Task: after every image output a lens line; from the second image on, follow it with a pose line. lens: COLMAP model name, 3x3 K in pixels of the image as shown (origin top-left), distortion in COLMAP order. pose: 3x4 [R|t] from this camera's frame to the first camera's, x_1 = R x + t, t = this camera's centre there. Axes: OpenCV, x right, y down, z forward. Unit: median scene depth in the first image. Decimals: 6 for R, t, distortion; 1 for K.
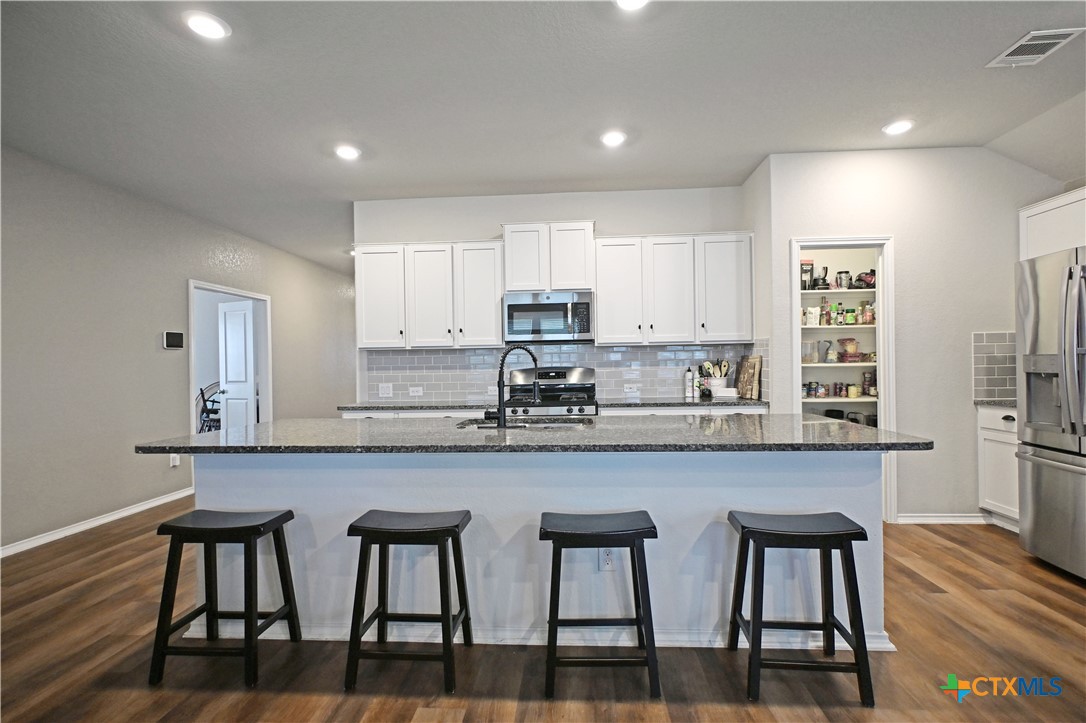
lens RADIAL K [[539.5, 0, 541.2], [0, 539.5, 360.5], [0, 0, 1]] dist [-0.007241, -0.000617]
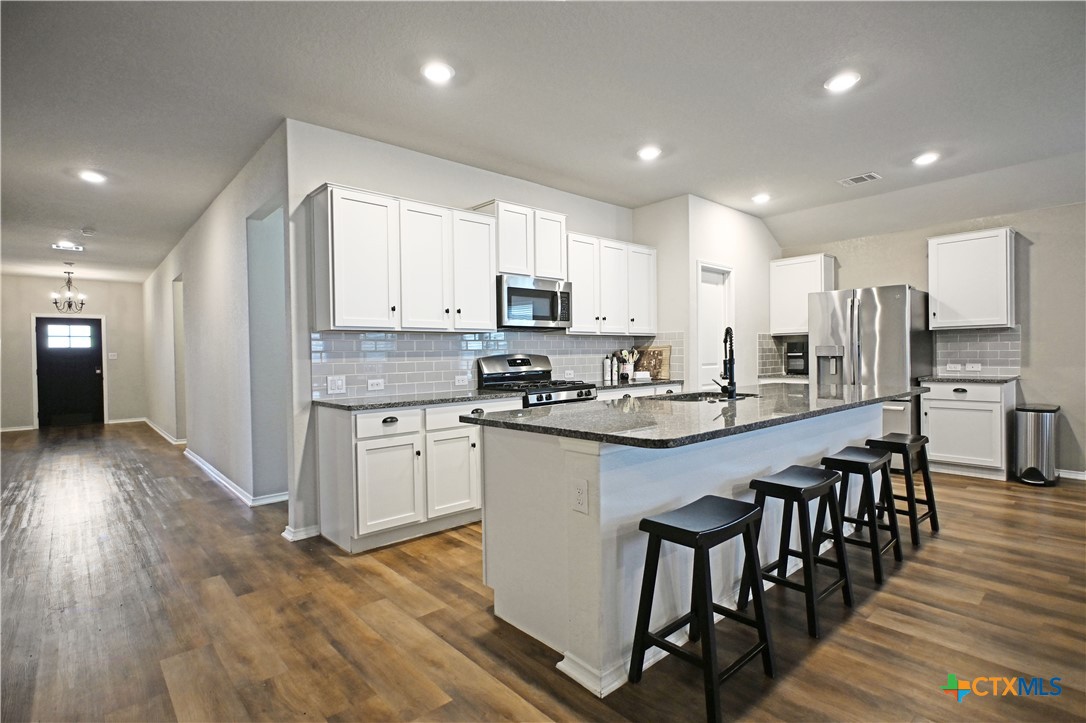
lens RADIAL K [[539.5, 0, 573.4], [0, 539.5, 354.8], [0, 0, 1]] dist [-0.007241, -0.000617]
pose [[0.679795, 0.005443, 0.733382, -0.657531], [0.000292, 0.999970, -0.007692, 0.021261], [-0.733402, 0.005443, 0.679773, 0.271720]]
